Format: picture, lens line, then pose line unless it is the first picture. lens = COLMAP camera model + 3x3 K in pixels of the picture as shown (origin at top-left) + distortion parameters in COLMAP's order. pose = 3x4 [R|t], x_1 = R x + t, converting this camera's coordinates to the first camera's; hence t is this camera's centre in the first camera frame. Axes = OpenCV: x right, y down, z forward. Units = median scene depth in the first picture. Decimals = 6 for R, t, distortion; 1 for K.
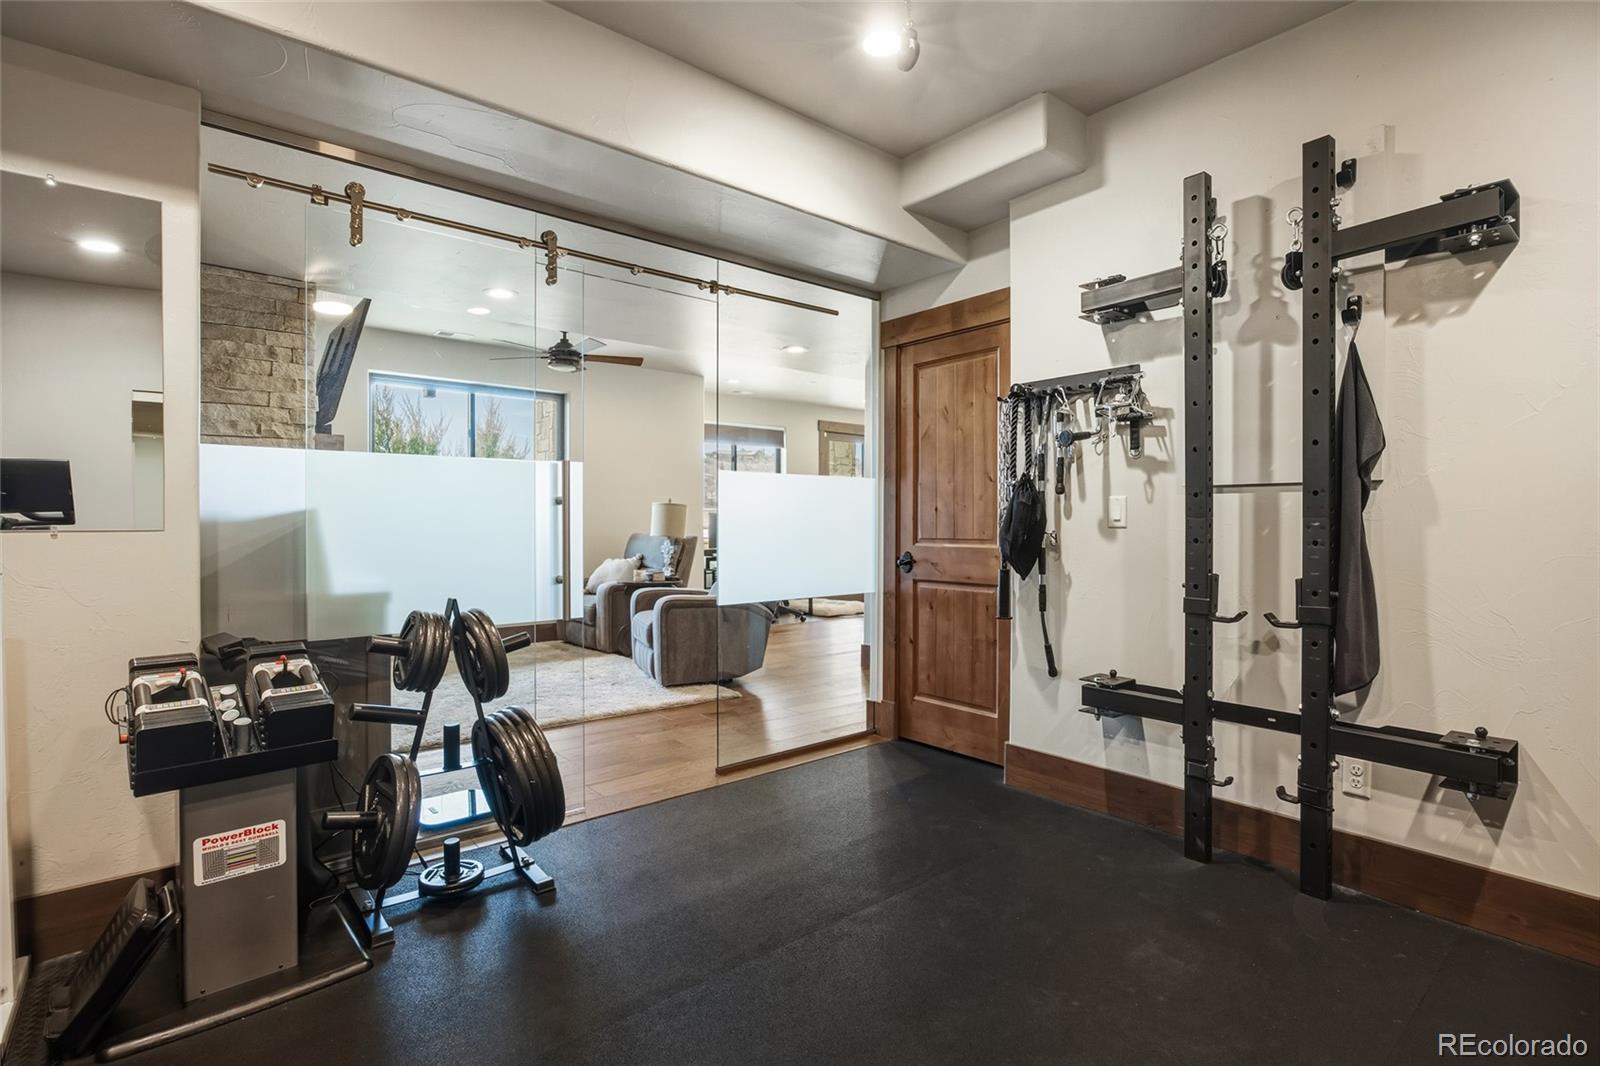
lens RADIAL K [[807.3, 0, 800.0], [0, 807.3, 533.0], [0, 0, 1]] dist [-0.000211, -0.000002]
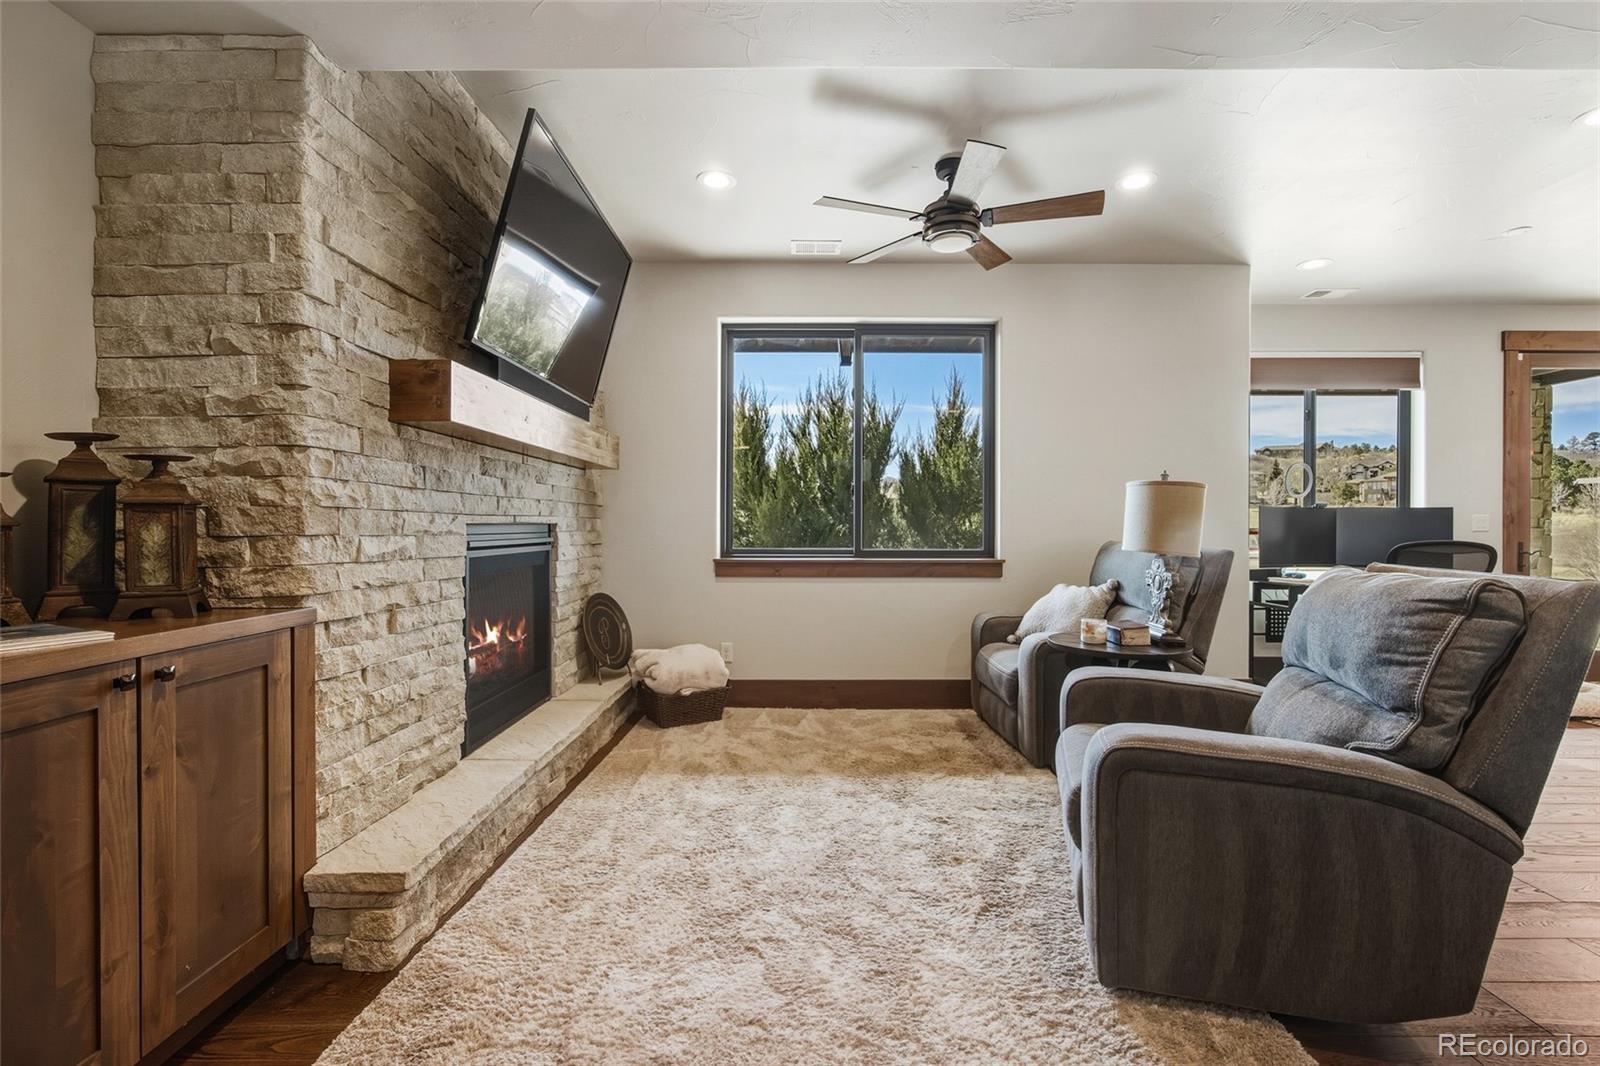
lens RADIAL K [[693.3, 0, 800.0], [0, 693.3, 533.0], [0, 0, 1]] dist [-0.013479, 0.000352]
pose [[0.765419, 0.005662, -0.643508, -0.066077], [-0.006826, 0.999976, 0.000680, -0.005762], [0.643496, 0.003872, 0.765439, 0.572133]]
